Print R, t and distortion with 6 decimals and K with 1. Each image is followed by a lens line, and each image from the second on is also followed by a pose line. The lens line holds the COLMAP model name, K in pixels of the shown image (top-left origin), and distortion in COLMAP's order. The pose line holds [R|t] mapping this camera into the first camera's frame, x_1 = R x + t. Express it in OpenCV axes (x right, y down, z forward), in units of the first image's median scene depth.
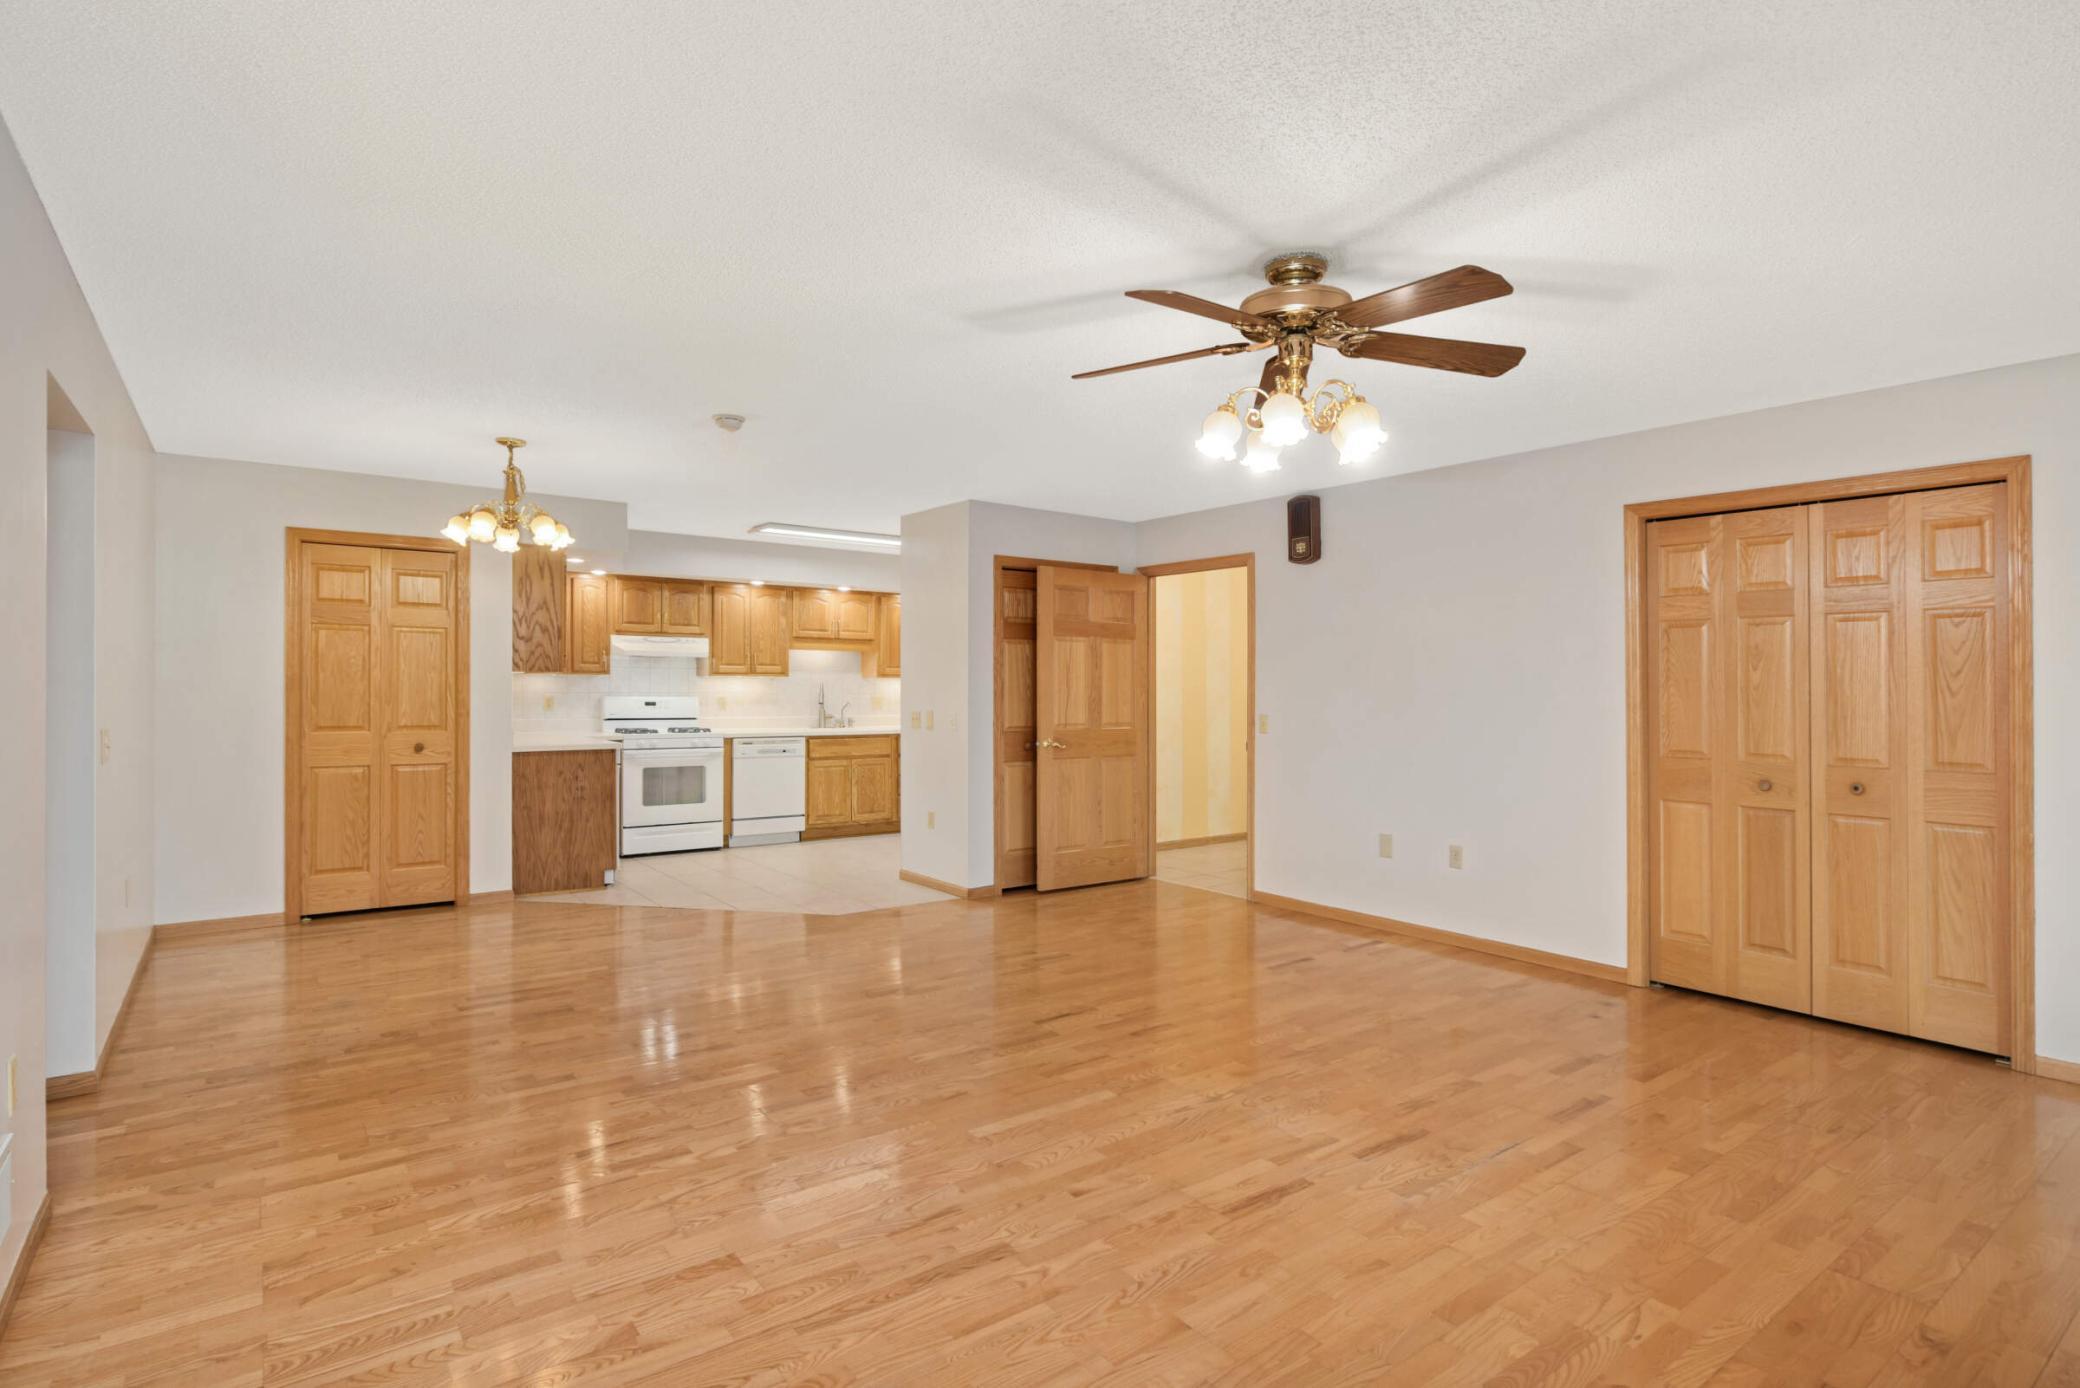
lens RADIAL K [[1077.2, 0, 1052.0], [0, 1077.2, 681.7], [0, 0, 1]] dist [-0.002073, -0.000068]
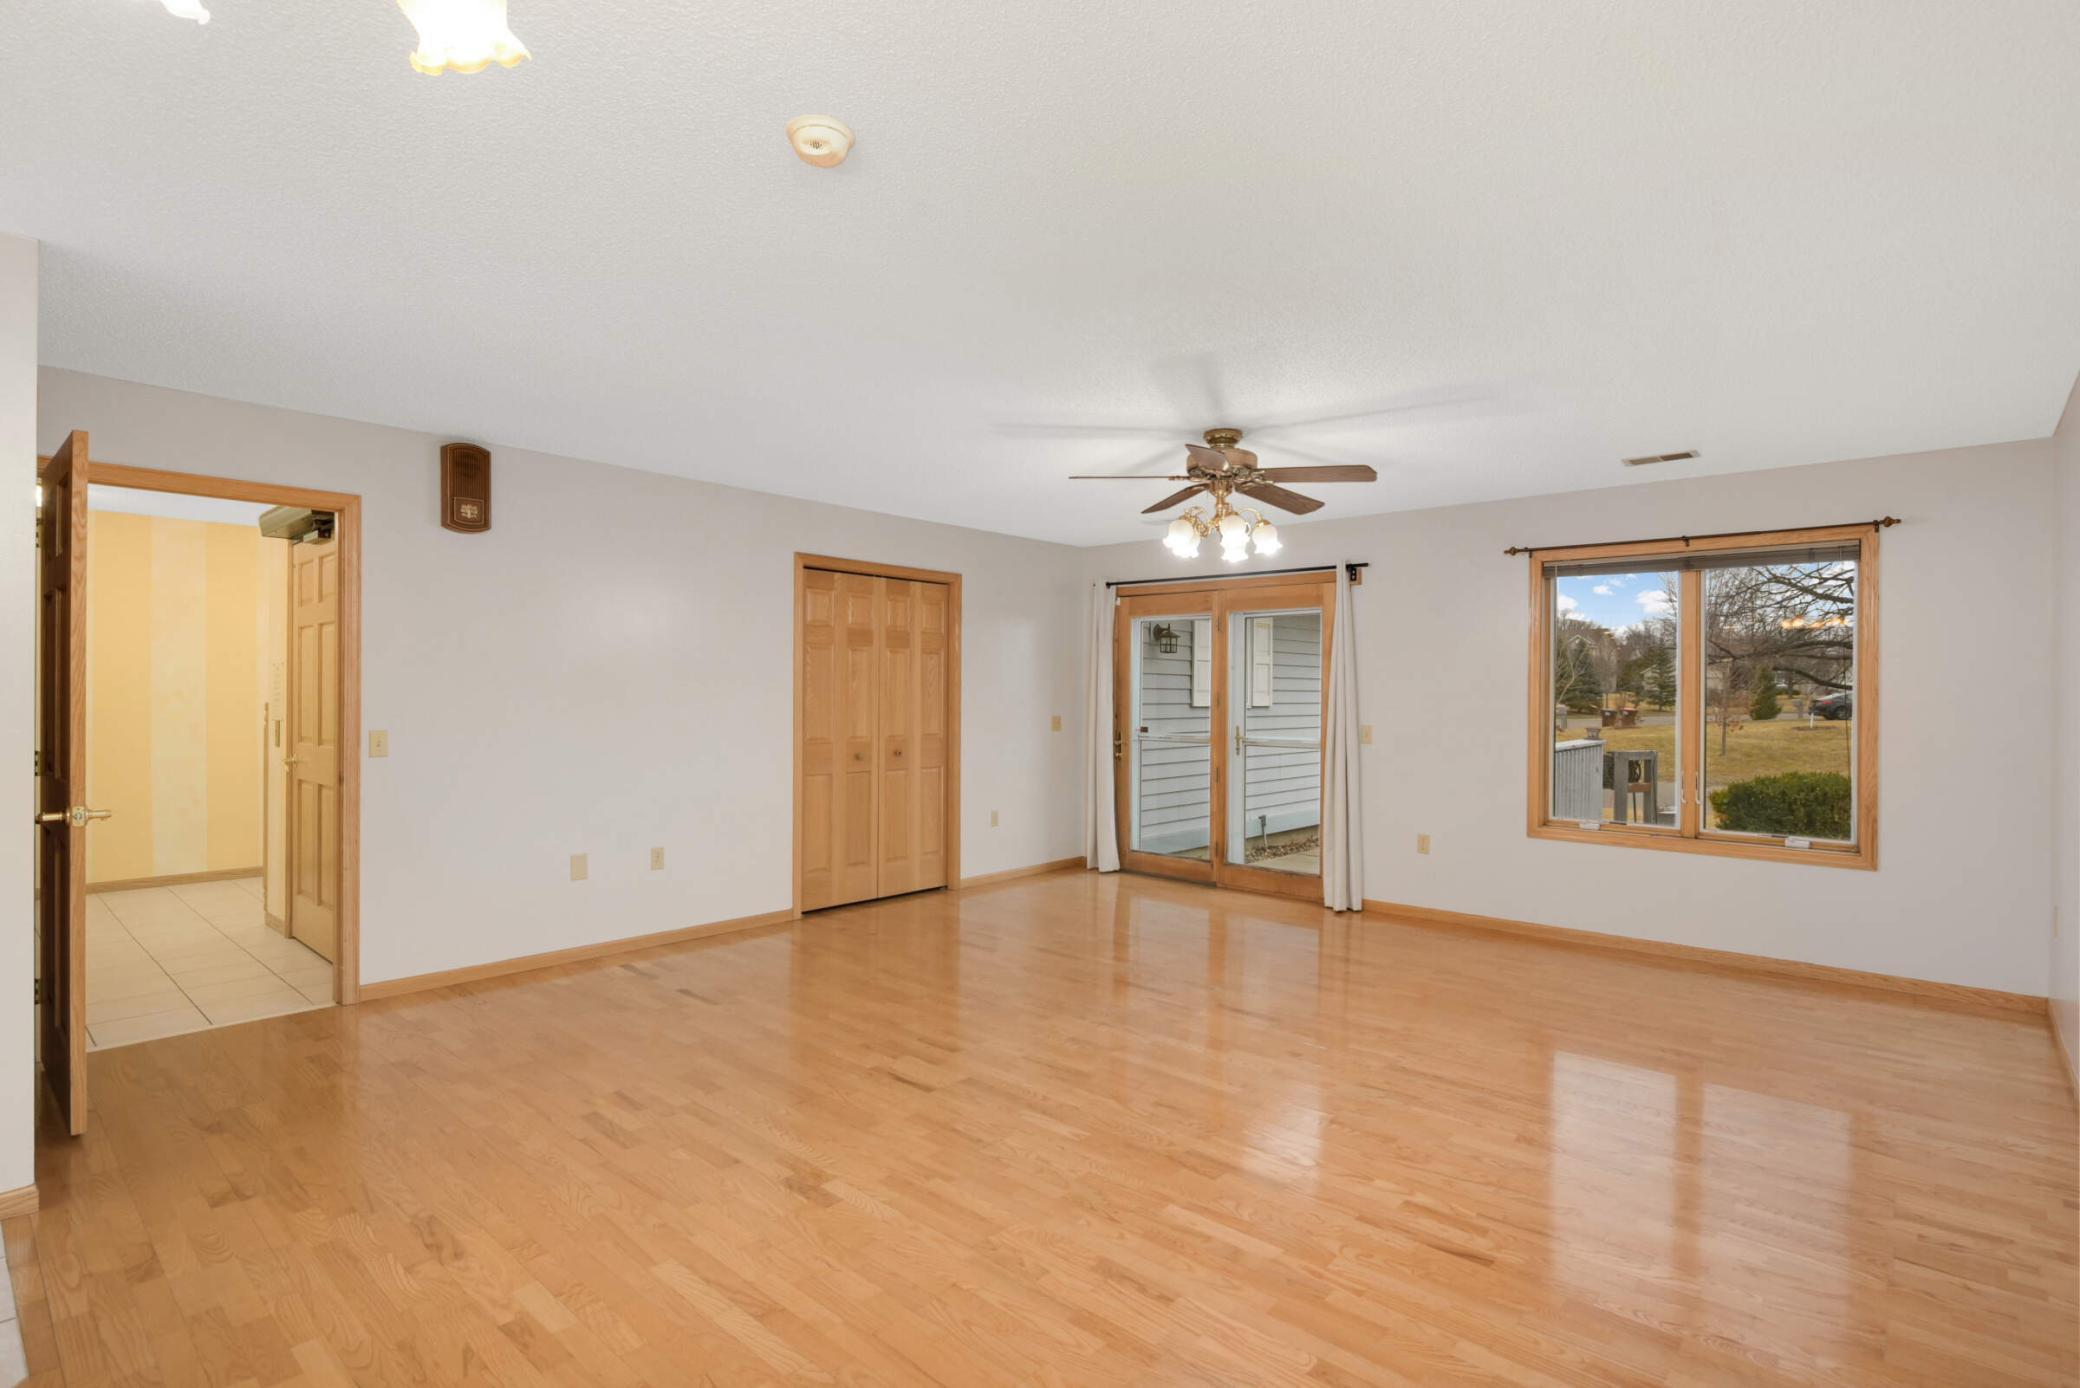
lens RADIAL K [[995.5, 0, 1052.0], [0, 995.5, 700.3], [0, 0, 1]] dist [-0.002131, 0.000308]
pose [[-0.203207, -0.013813, 0.979038, -0.844190], [-0.015236, 0.999824, 0.010944, -0.004187], [-0.979017, -0.012693, -0.203382, 1.121500]]
